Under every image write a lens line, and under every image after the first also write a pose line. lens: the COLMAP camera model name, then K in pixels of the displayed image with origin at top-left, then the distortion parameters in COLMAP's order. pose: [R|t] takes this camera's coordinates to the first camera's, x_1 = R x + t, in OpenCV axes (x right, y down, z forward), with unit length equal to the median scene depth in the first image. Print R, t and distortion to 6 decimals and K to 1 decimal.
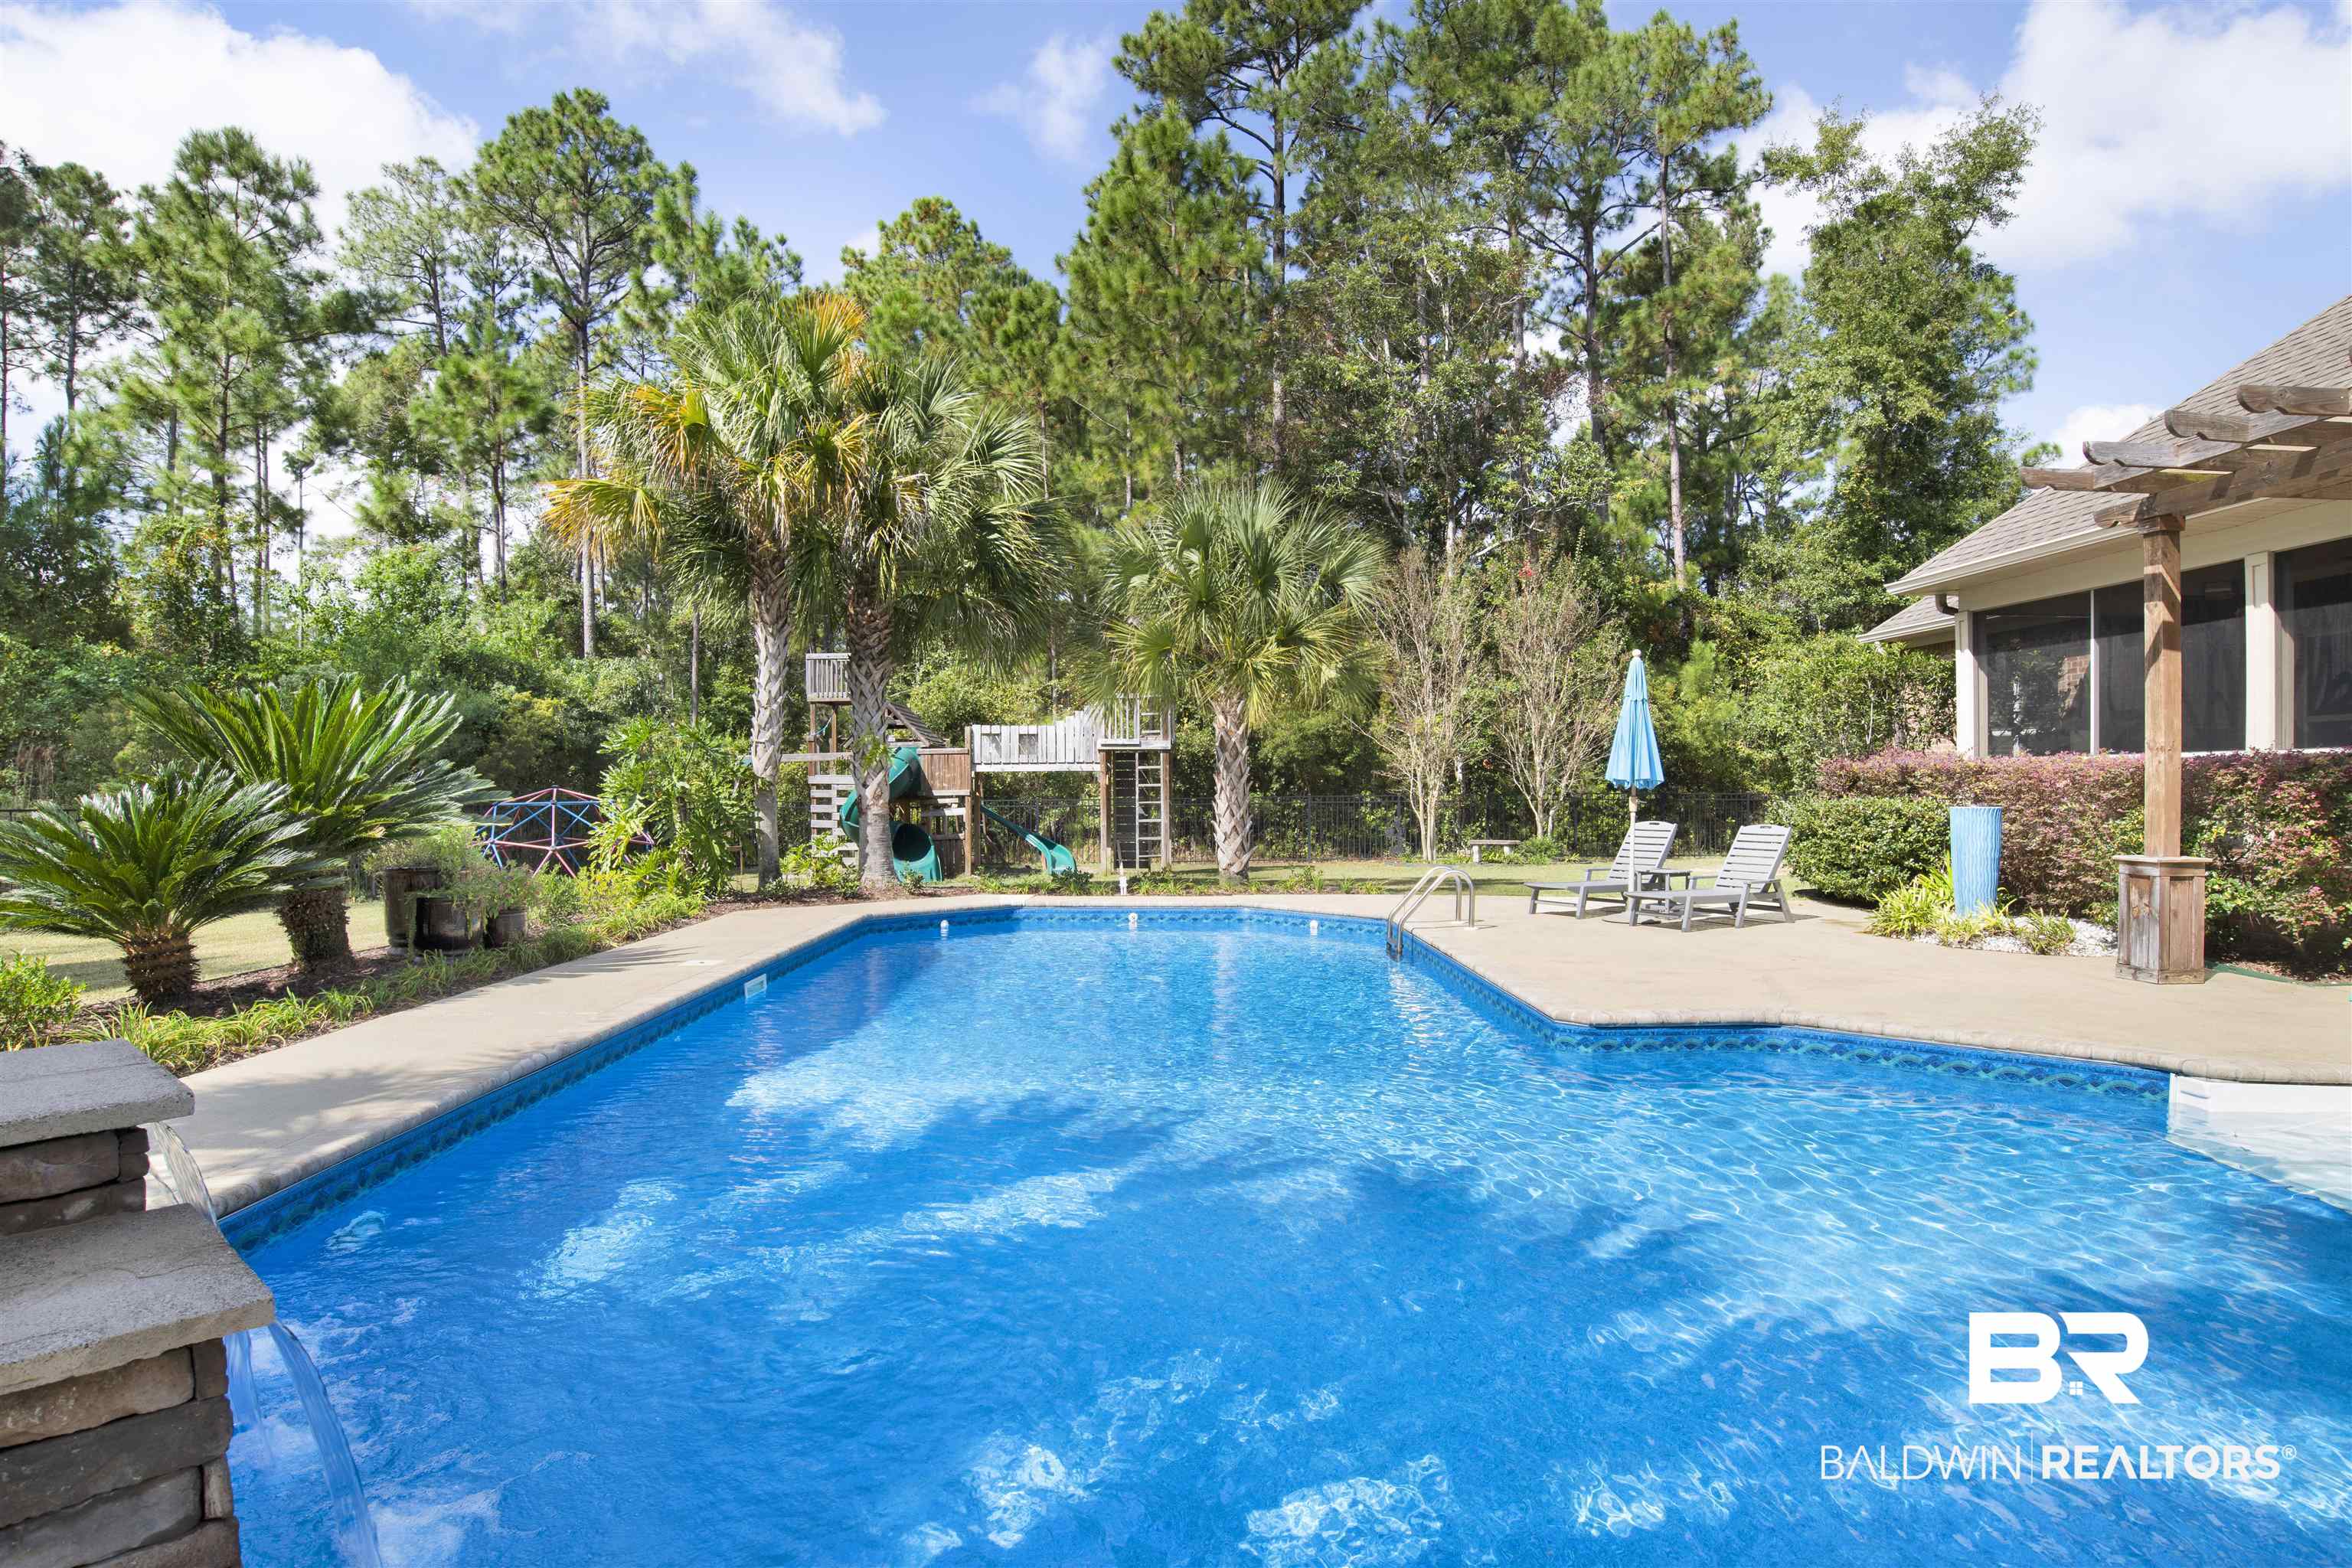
lens RADIAL K [[1322.0, 0, 1171.0], [0, 1322.0, 780.8], [0, 0, 1]] dist [-0.018024, -0.001143]
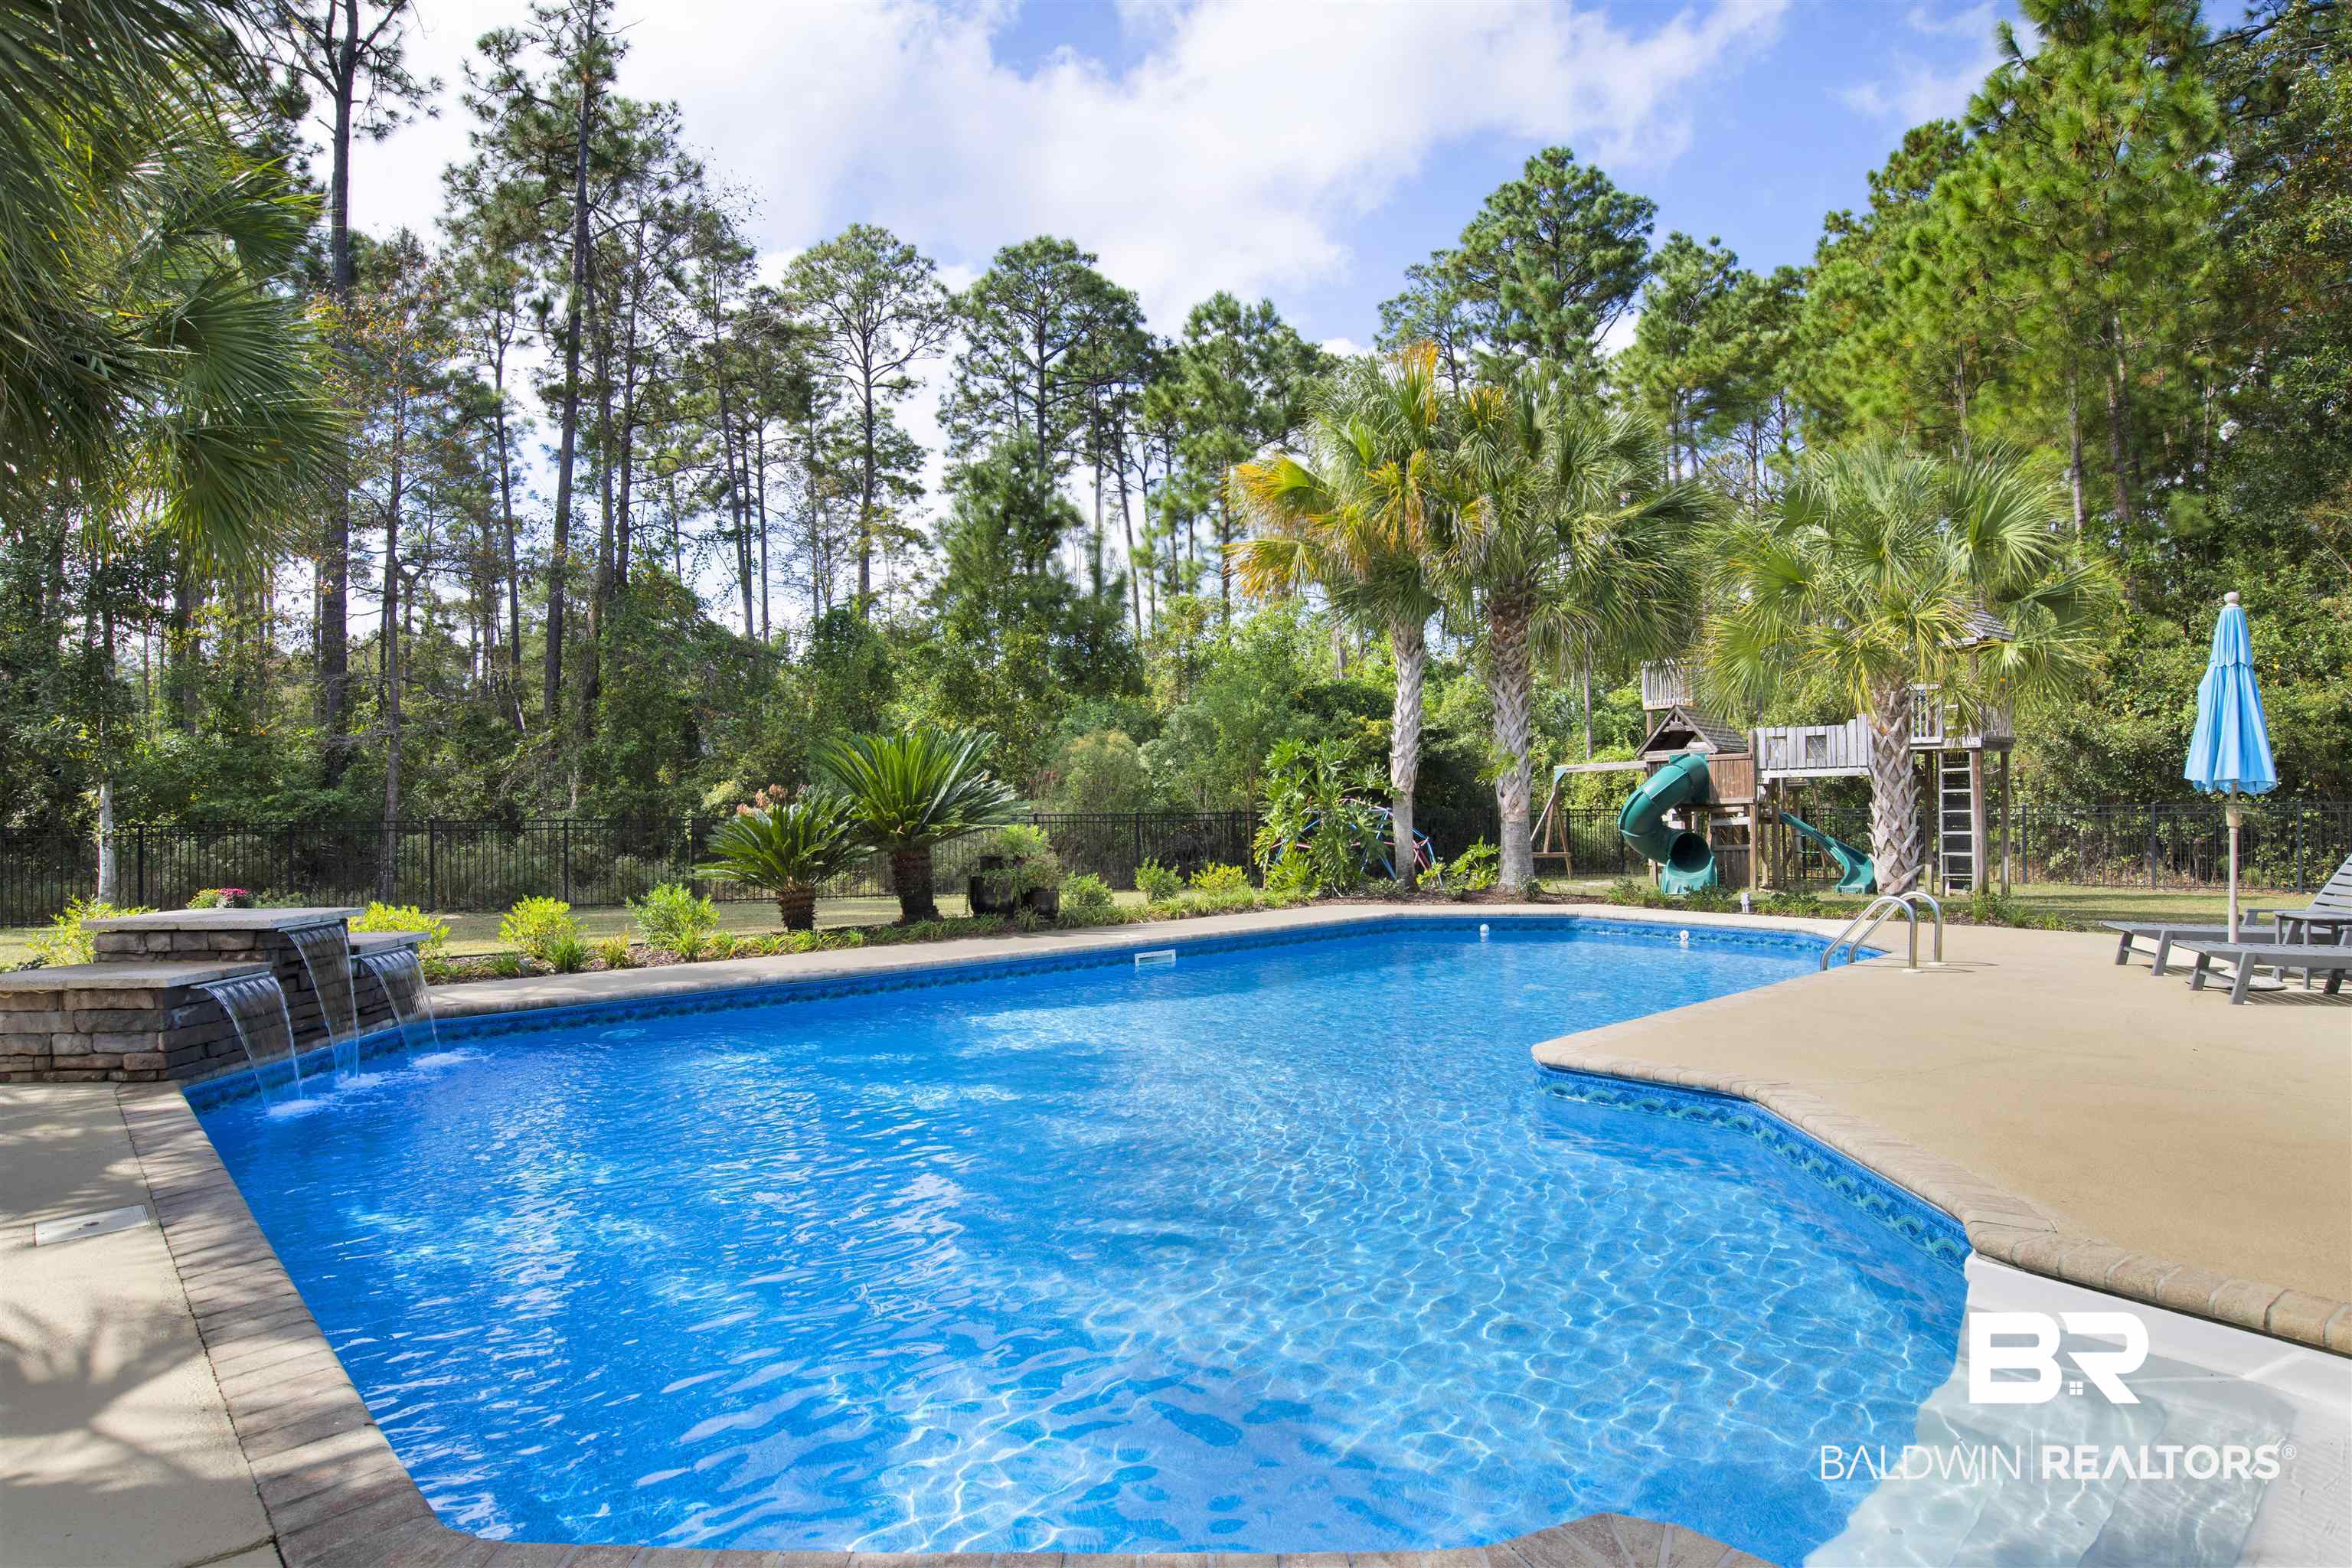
lens RADIAL K [[1308.8, 0, 1177.1], [0, 1308.8, 793.1], [0, 0, 1]] dist [-0.003228, 0.000796]
pose [[0.696007, -0.005586, -0.718013, 0.228054], [0.007932, 0.999969, -0.000091, 0.000664], [0.717991, -0.005632, 0.696030, 0.064597]]
